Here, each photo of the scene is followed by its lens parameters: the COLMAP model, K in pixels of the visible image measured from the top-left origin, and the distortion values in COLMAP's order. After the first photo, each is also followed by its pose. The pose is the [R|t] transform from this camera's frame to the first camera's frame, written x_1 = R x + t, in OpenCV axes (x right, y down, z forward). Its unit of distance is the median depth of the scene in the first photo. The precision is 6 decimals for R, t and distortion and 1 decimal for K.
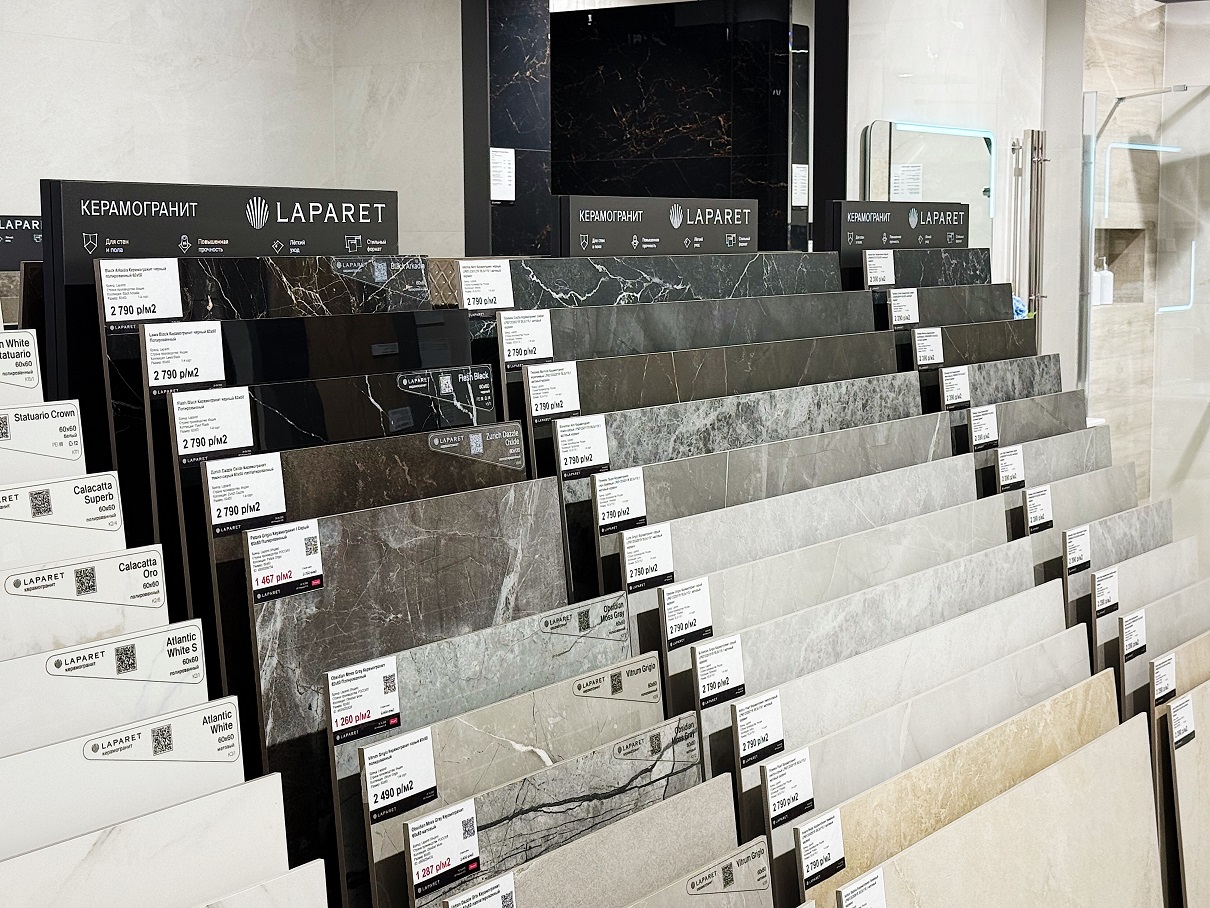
lens RADIAL K [[2087.9, 0, 602.8], [0, 2087.9, 458.8], [0, 0, 1]] dist [0.165426, 0.000000]
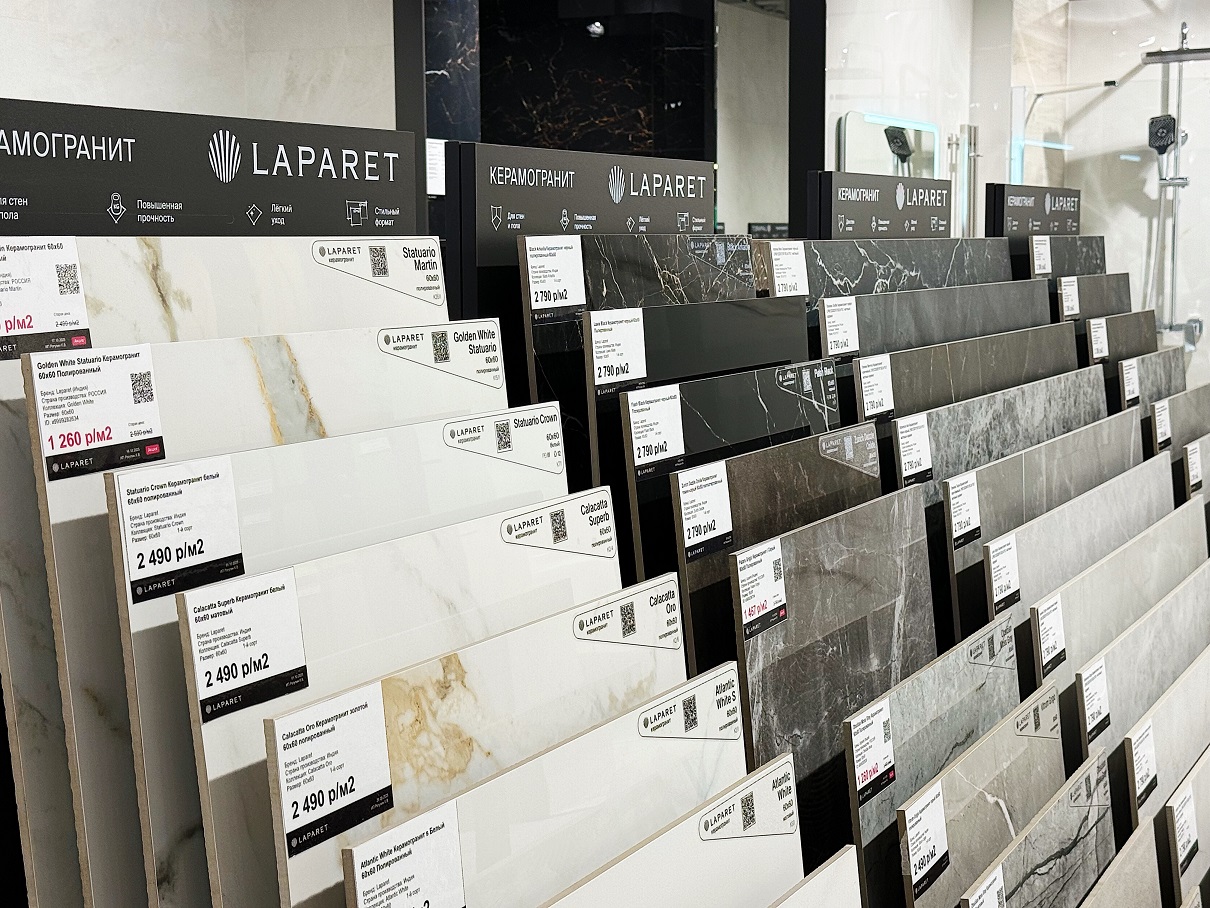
lens RADIAL K [[2087.9, 0, 607.2], [0, 2087.9, 453.2], [0, 0, 1]] dist [0.165426, 0.000000]
pose [[0.989647, -0.017329, 0.142471, -0.180860], [0.018245, 0.999820, -0.005122, -0.001515], [-0.142357, 0.007669, 0.989786, 0.093349]]
